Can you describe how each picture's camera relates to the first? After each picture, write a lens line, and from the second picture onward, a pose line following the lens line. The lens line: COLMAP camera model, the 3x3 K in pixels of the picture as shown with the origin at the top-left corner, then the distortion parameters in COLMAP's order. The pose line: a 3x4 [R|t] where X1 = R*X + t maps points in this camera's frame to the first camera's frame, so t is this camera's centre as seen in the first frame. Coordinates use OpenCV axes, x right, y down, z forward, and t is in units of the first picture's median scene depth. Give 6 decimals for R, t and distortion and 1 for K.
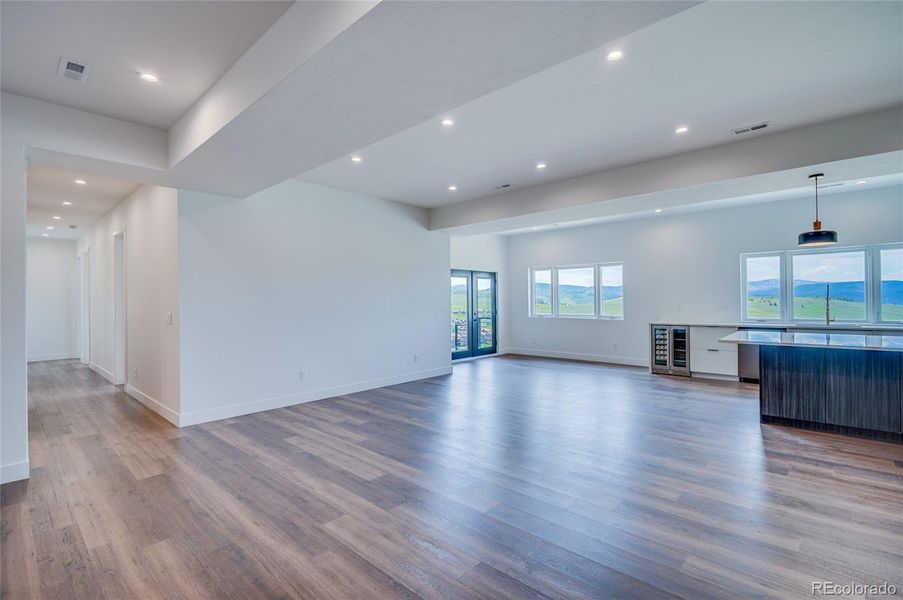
lens RADIAL K [[423.1, 0, 445.5], [0, 423.1, 299.7], [0, 0, 1]] dist [-0.006725, -0.000610]
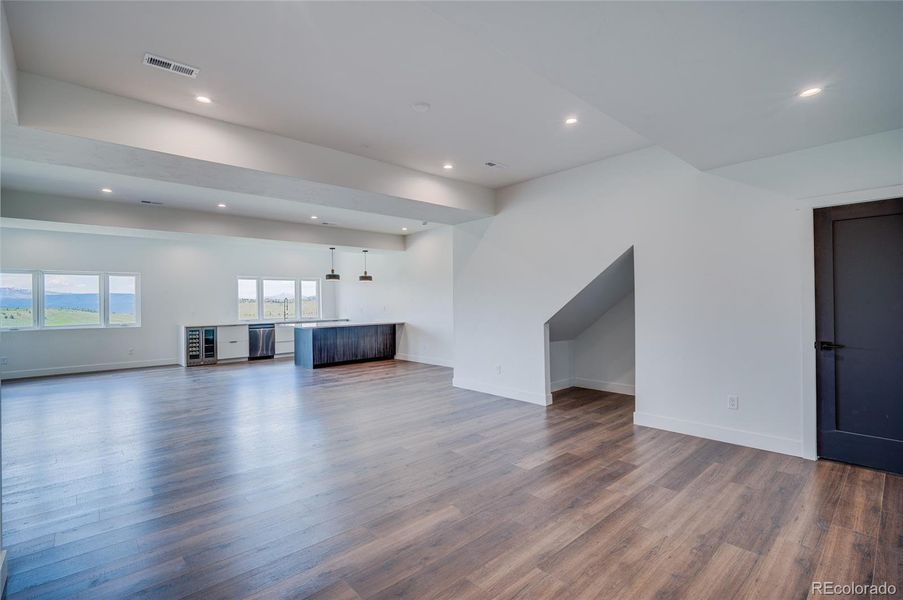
lens RADIAL K [[423.1, 0, 448.5], [0, 423.1, 301.6], [0, 0, 1]] dist [-0.006725, -0.000610]
pose [[0.067926, 0.007360, 0.997663, -0.684599], [0.016751, 0.999823, -0.008517, 0.007210], [-0.997550, 0.017290, 0.067790, 0.155106]]
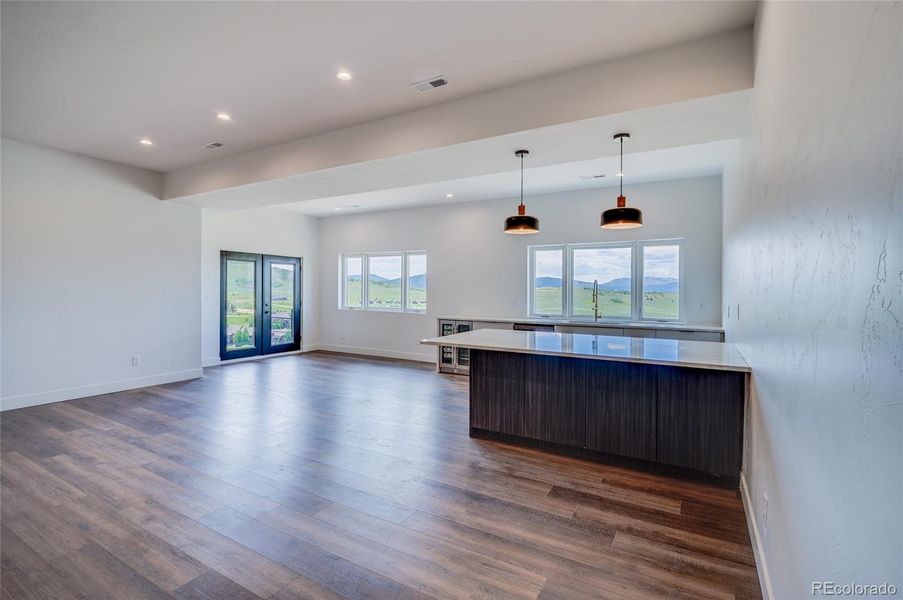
lens RADIAL K [[423.1, 0, 454.5], [0, 423.1, 292.5], [0, 0, 1]] dist [-0.006725, -0.000610]
pose [[0.975075, 0.018758, 0.221081, 0.316160], [-0.020137, 0.999789, 0.003983, -0.003528], [-0.220960, -0.008336, 0.975247, 0.099912]]
